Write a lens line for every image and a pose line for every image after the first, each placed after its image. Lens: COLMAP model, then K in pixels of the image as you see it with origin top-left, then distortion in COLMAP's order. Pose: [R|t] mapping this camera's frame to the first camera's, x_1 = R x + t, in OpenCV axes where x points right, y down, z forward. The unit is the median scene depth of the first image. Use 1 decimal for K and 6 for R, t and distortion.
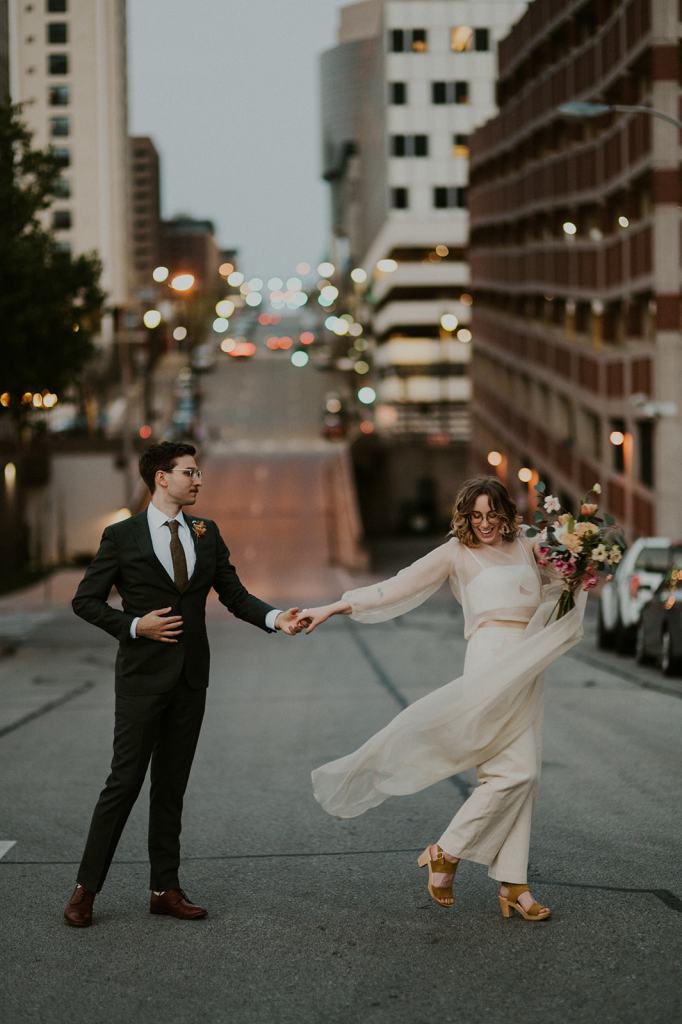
lens RADIAL K [[2336.9, 0, 341.0], [0, 2336.9, 512.0], [0, 0, 1]] dist [0.029010, -0.326186]
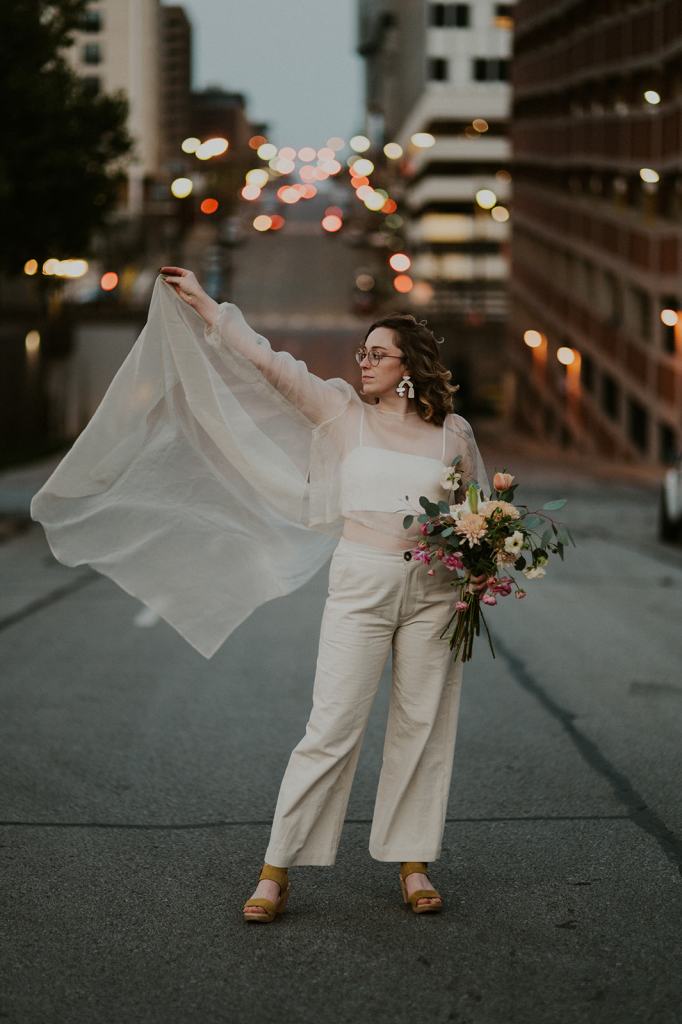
lens RADIAL K [[2336.9, 0, 341.0], [0, 2336.9, 512.0], [0, 0, 1]] dist [0.029010, -0.326186]
pose [[0.999661, 0.024265, -0.009490, -0.001874], [-0.023751, 0.998417, 0.050983, 0.000846], [0.010712, -0.050740, 0.998654, 0.020950]]
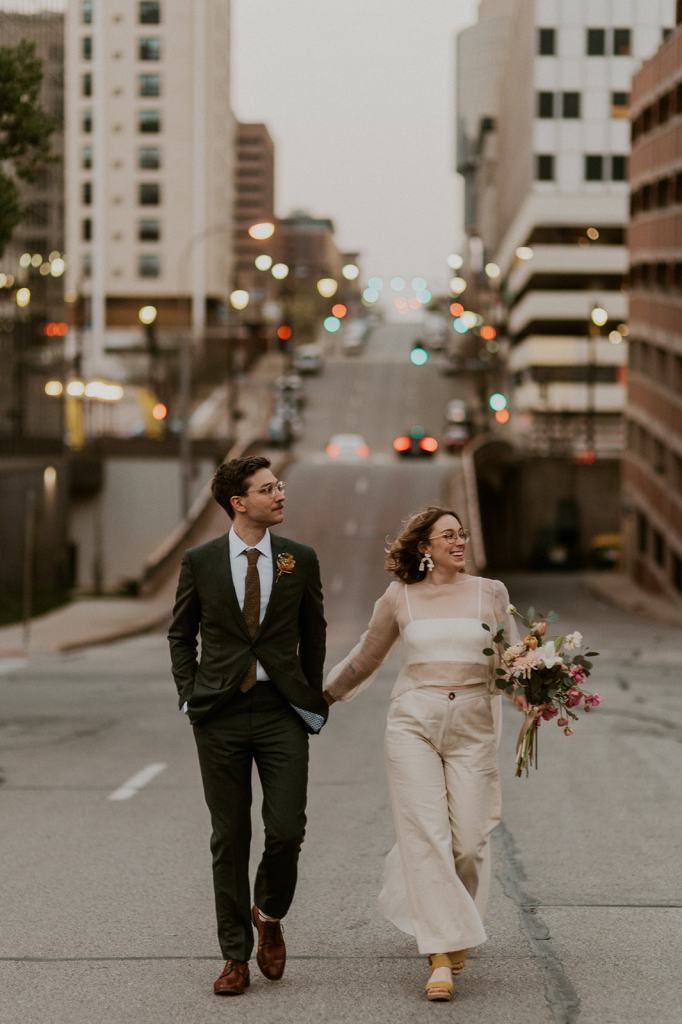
lens RADIAL K [[2336.9, 0, 341.0], [0, 2336.9, 512.0], [0, 0, 1]] dist [0.029010, -0.326186]
pose [[0.998228, 0.025330, -0.053841, 0.000698], [-0.025875, 0.999621, -0.009443, -0.001644], [0.053582, 0.010819, 0.998505, 0.175577]]
